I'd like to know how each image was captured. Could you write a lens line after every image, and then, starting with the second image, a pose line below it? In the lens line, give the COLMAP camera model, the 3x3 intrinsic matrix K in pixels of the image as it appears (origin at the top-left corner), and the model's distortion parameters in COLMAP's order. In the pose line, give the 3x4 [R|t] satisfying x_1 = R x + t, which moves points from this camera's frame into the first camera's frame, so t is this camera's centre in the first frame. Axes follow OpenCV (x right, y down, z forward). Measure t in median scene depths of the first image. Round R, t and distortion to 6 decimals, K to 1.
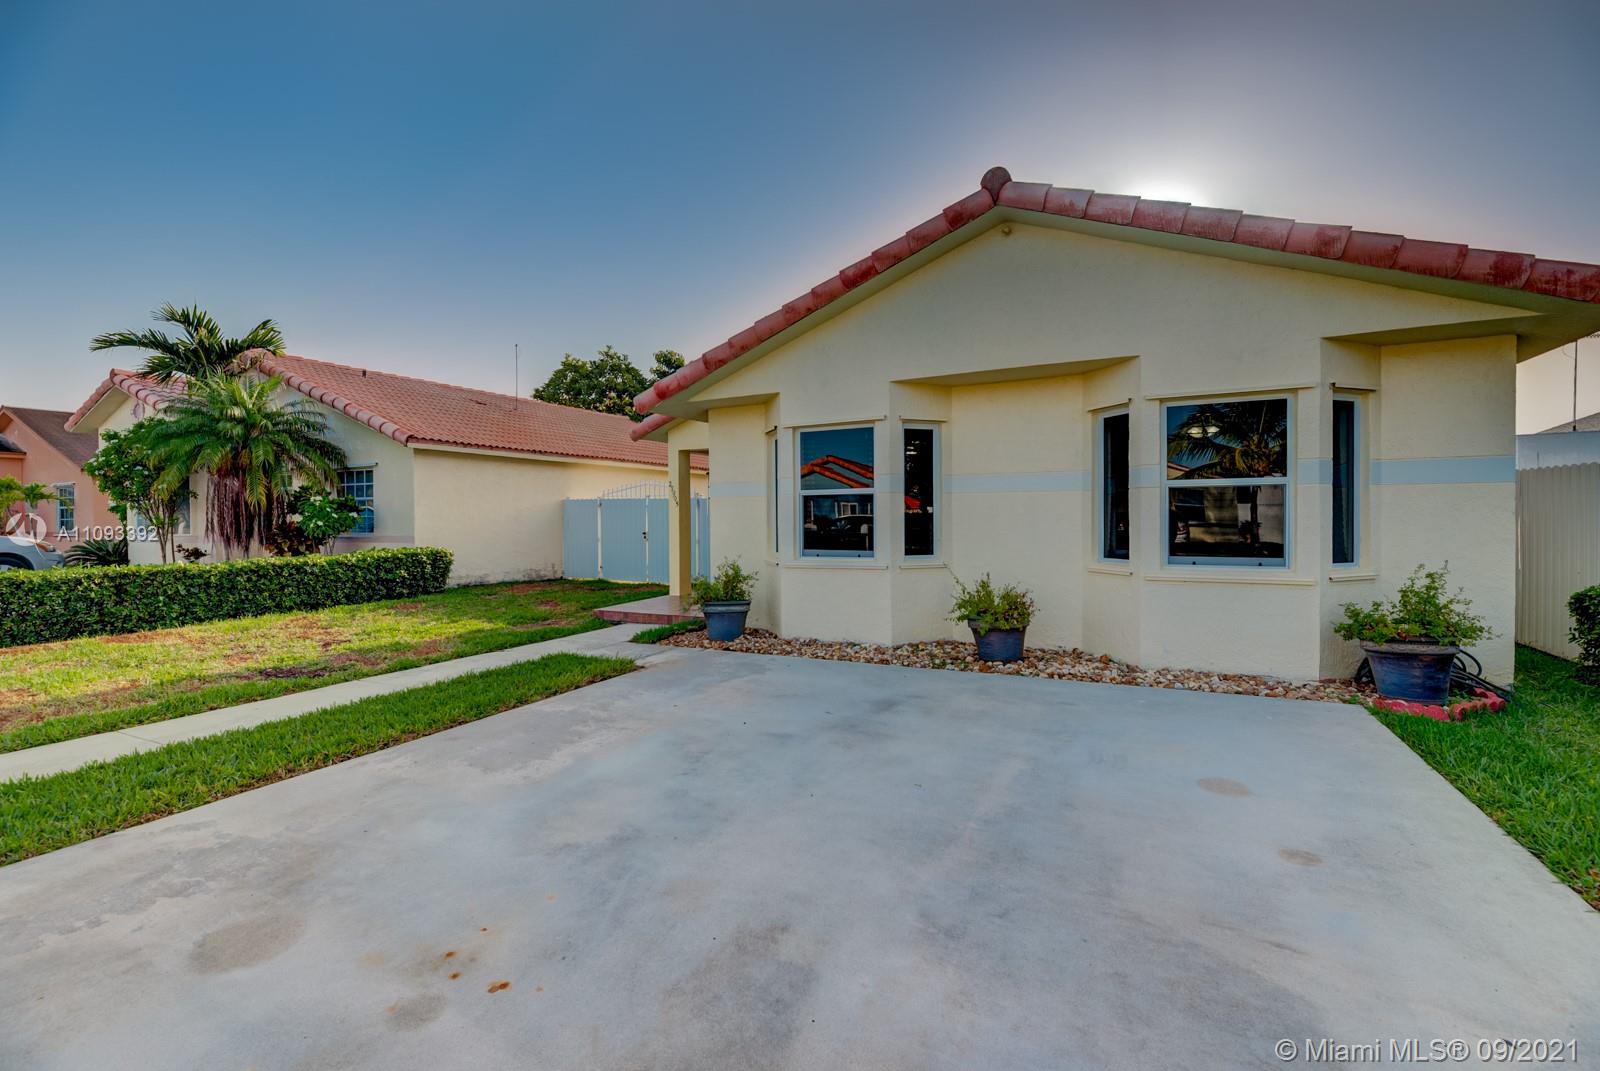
lens RADIAL K [[661.8, 0, 773.1], [0, 661.8, 521.6], [0, 0, 1]] dist [-0.002114, -0.002016]
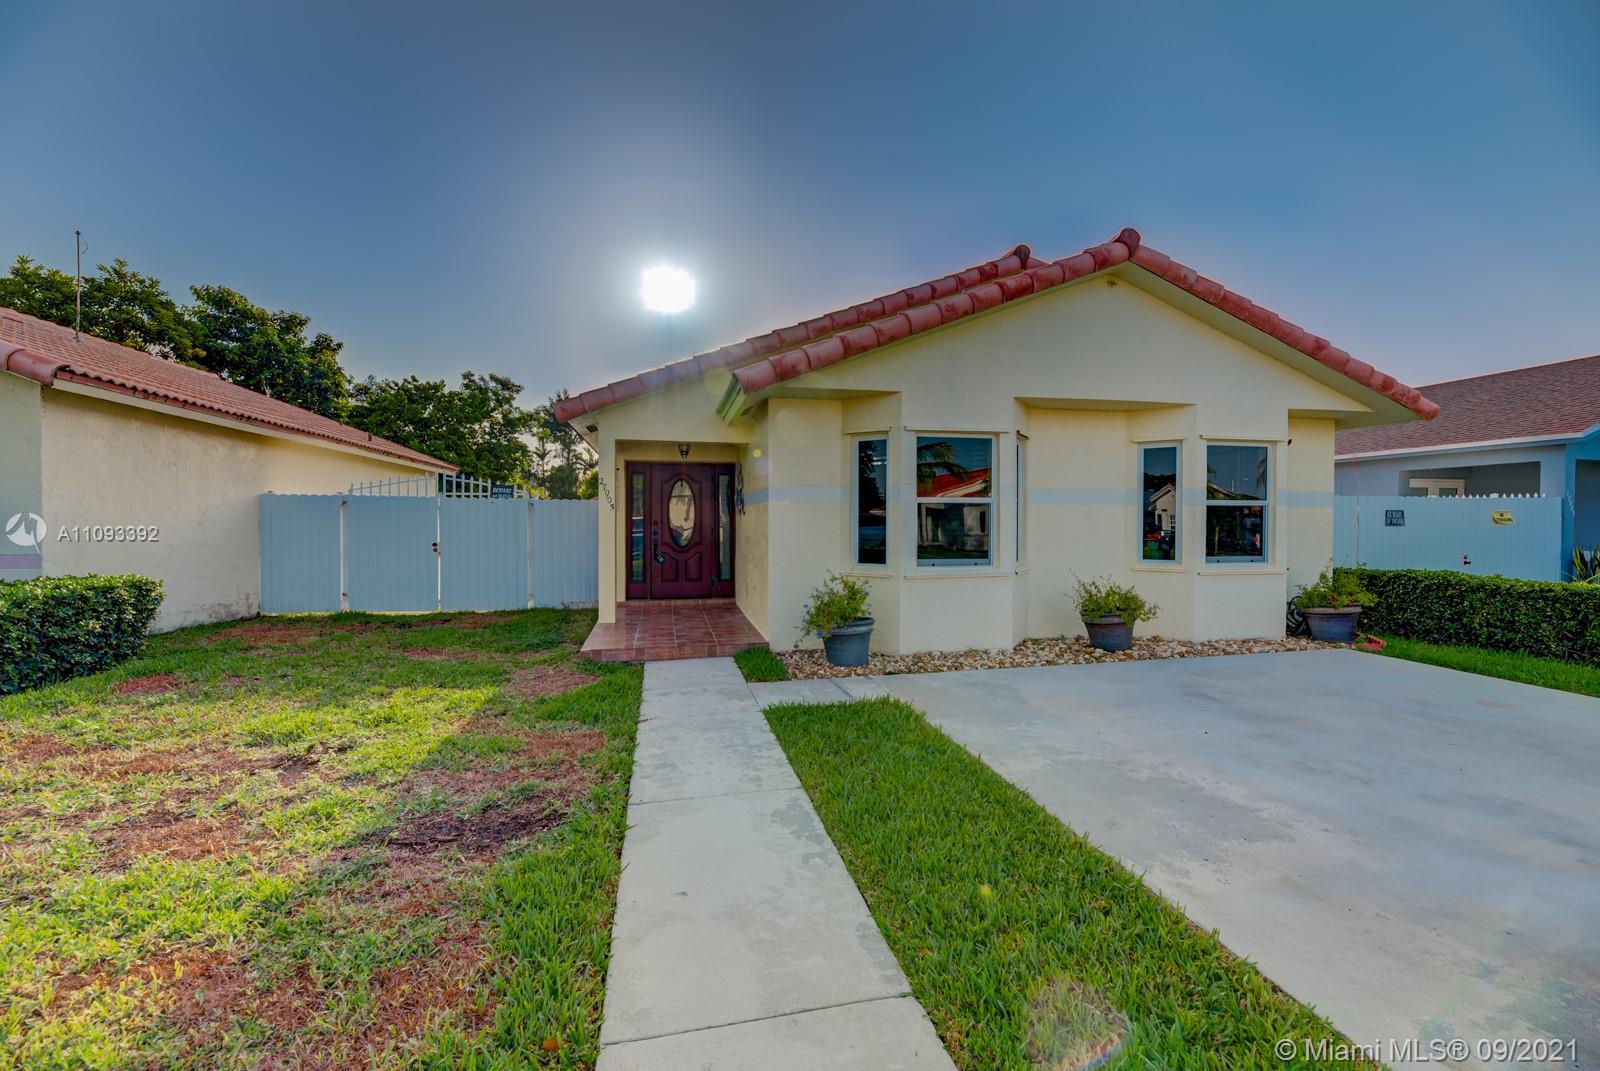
lens RADIAL K [[661.8, 0, 797.1], [0, 661.8, 534.2], [0, 0, 1]] dist [-0.002114, -0.002016]
pose [[0.782570, -0.001667, 0.622560, -0.682032], [-0.003098, 0.999974, 0.006572, -0.000349], [-0.622554, -0.007072, 0.782545, 0.359527]]
